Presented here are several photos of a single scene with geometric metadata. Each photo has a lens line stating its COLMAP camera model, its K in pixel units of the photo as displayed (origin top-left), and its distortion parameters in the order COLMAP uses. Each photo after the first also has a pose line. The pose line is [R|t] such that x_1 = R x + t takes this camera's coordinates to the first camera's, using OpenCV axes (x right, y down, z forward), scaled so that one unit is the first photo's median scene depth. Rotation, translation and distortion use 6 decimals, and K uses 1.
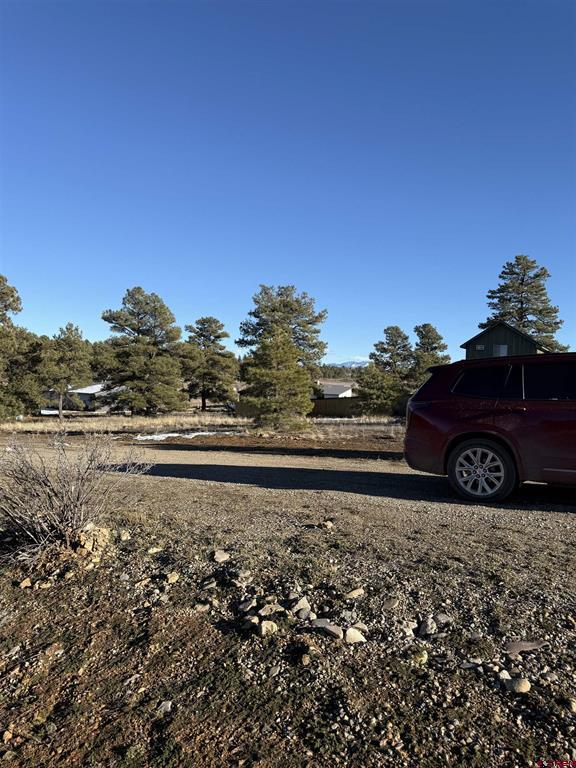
lens RADIAL K [[535.2, 0, 281.7], [0, 535.2, 381.0], [0, 0, 1]] dist [0.052512, -0.053709]
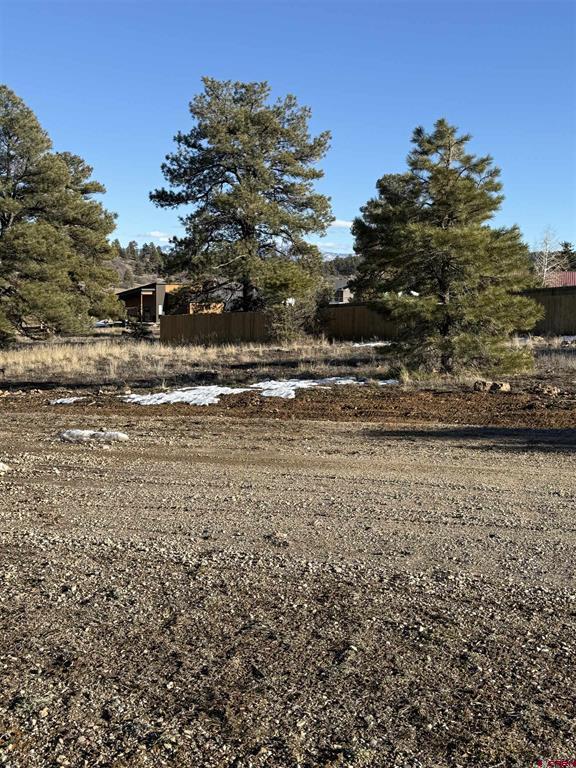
lens RADIAL K [[896.2, 0, 272.5], [0, 896.2, 388.6], [0, 0, 1]] dist [0.085384, 0.000000]
pose [[0.988357, -0.033232, 0.148479, -0.107089], [0.015289, 0.992609, 0.120391, 0.006713], [-0.151382, -0.116720, 0.981560, 0.127367]]
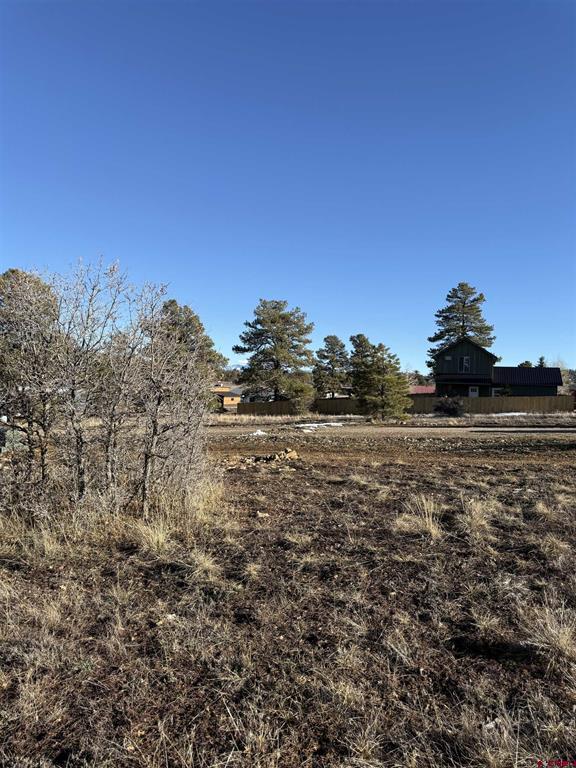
lens RADIAL K [[535.2, 0, 283.9], [0, 535.2, 390.0], [0, 0, 1]] dist [0.052512, -0.053709]
pose [[0.975575, 0.002738, 0.219650, -0.231173], [-0.005124, 0.999934, 0.010289, 0.000503], [-0.219608, -0.011164, 0.975524, -0.112701]]
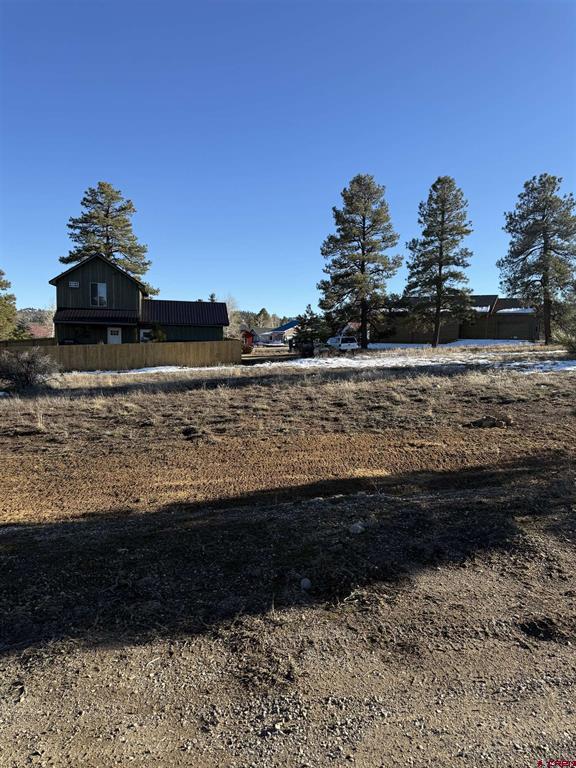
lens RADIAL K [[535.2, 0, 289.8], [0, 535.2, 390.2], [0, 0, 1]] dist [0.052512, -0.053709]
pose [[0.701066, -0.087175, 0.707748, -0.000004], [0.002499, 0.992794, 0.119809, -0.000024], [-0.713092, -0.082226, 0.696232, 0.144202]]
